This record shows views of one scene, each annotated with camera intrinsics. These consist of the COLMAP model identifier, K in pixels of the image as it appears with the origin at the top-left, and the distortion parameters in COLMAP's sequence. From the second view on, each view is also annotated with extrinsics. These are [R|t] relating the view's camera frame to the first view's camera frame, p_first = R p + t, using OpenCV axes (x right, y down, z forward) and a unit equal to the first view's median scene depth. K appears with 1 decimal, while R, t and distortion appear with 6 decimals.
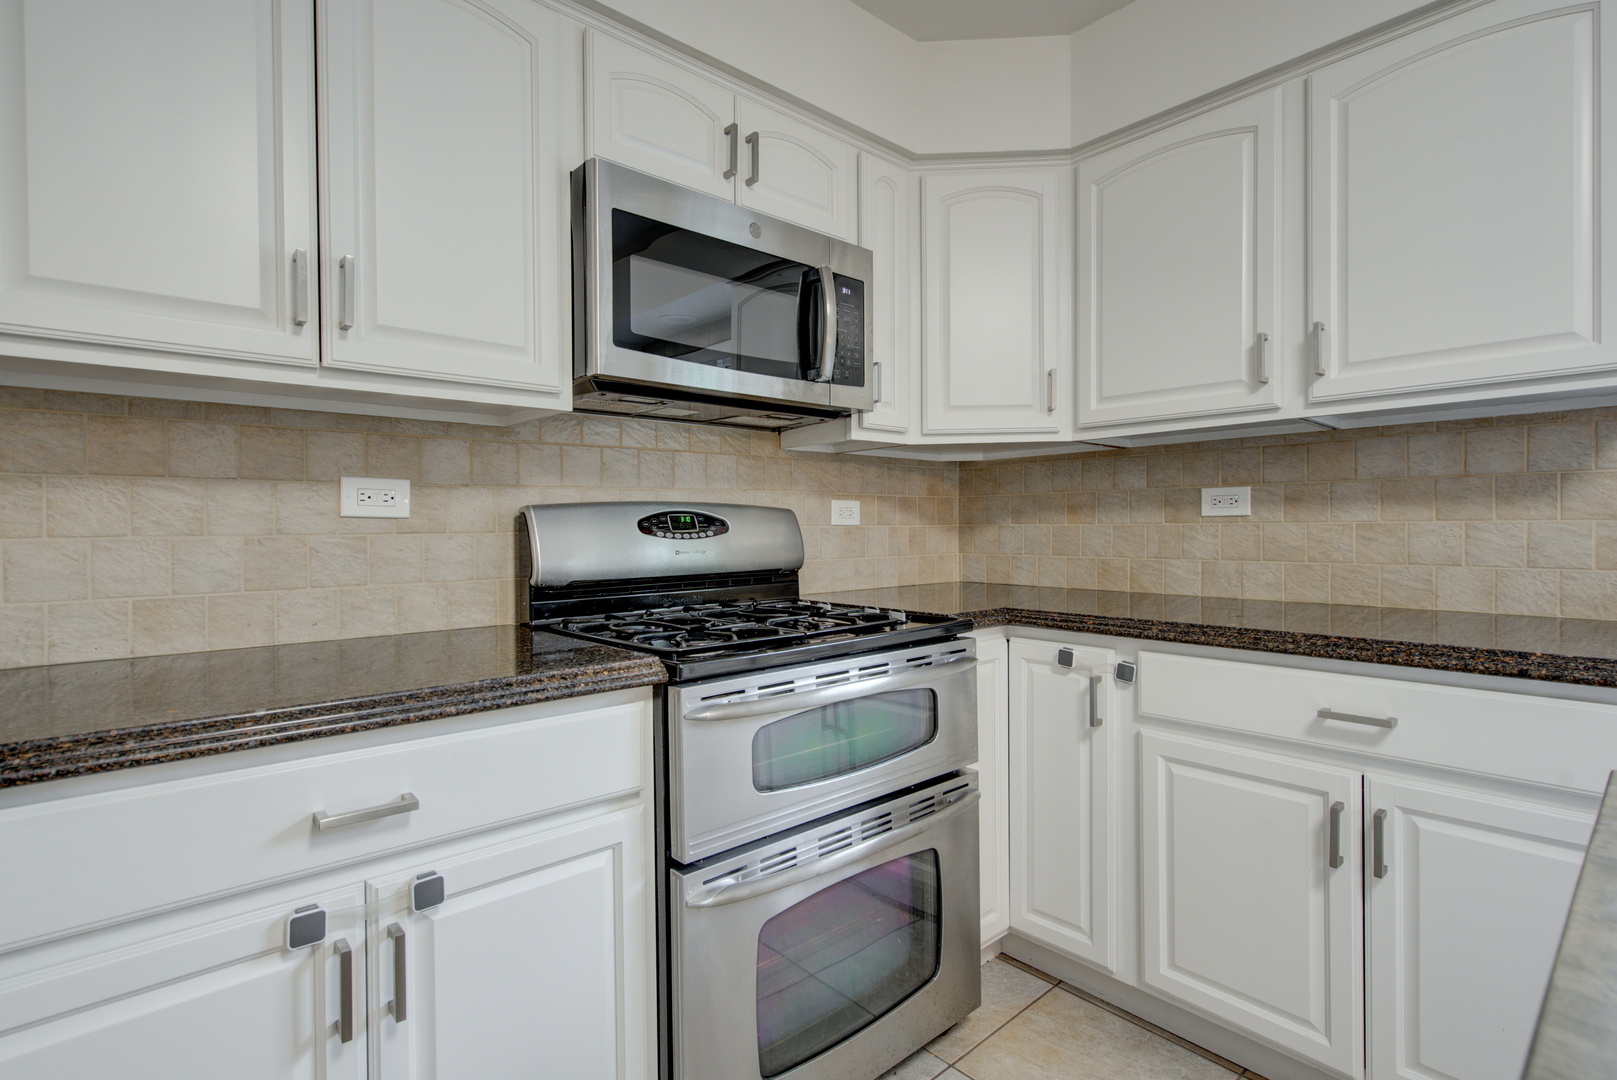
lens RADIAL K [[756.3, 0, 797.7], [0, 756.3, 532.2], [0, 0, 1]] dist [0.003692, -0.001500]
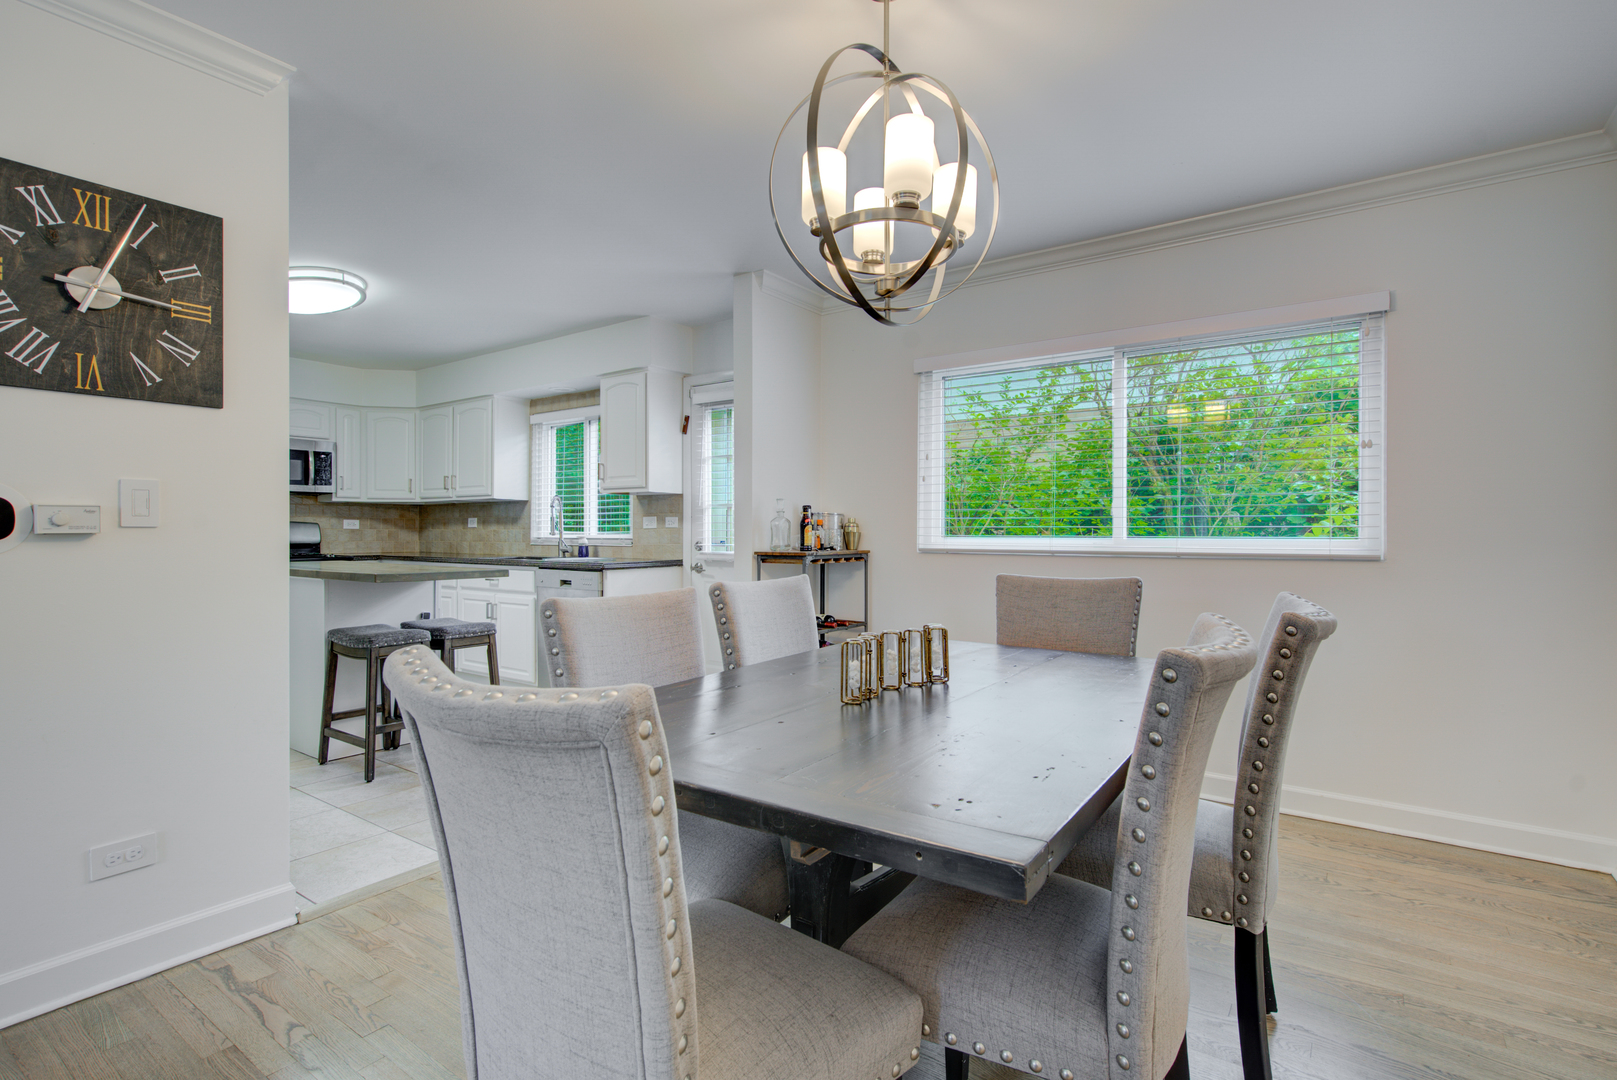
lens RADIAL K [[756.3, 0, 815.3], [0, 756.3, 536.1], [0, 0, 1]] dist [0.003692, -0.001500]
pose [[0.973873, 0.009473, 0.226897, 1.571380], [-0.008909, 0.999954, -0.003508, 0.017141], [-0.226920, 0.001395, 0.973912, -2.991471]]
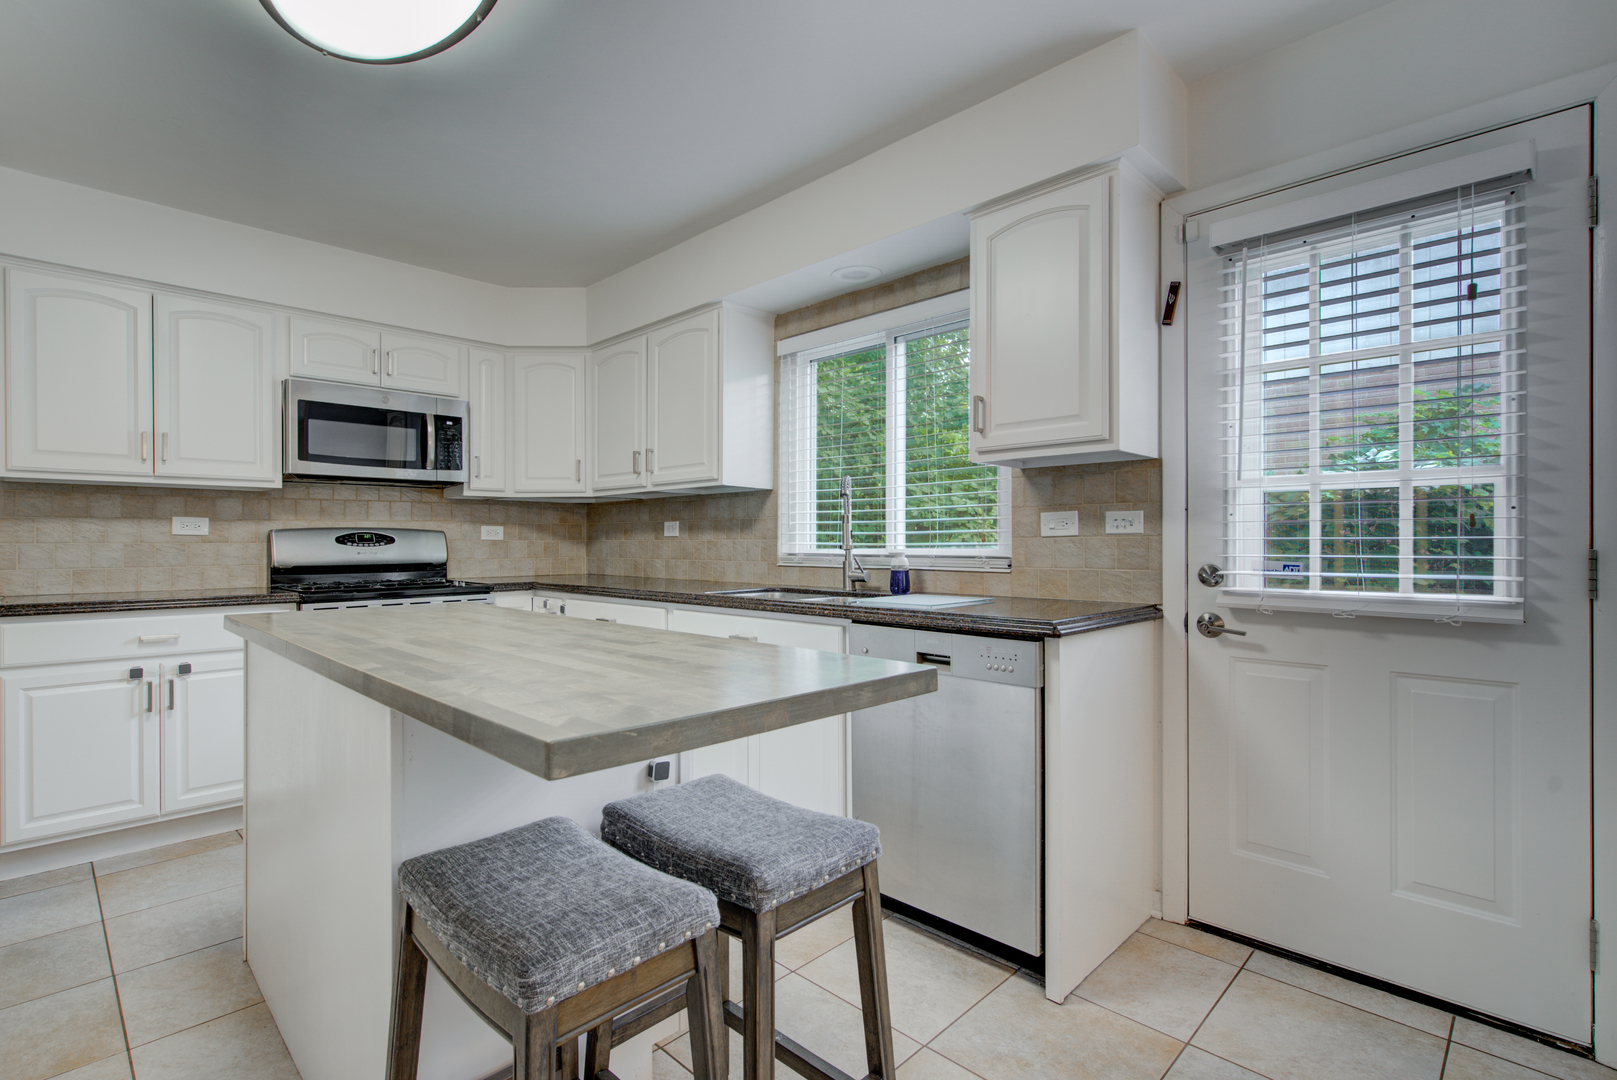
lens RADIAL K [[756.3, 0, 807.4], [0, 756.3, 541.7], [0, 0, 1]] dist [0.003692, -0.001500]
pose [[0.997918, 0.005917, 0.064231, 1.005310], [-0.005493, 0.999962, -0.006781, 0.004248], [-0.064269, 0.006414, 0.997912, -1.204878]]
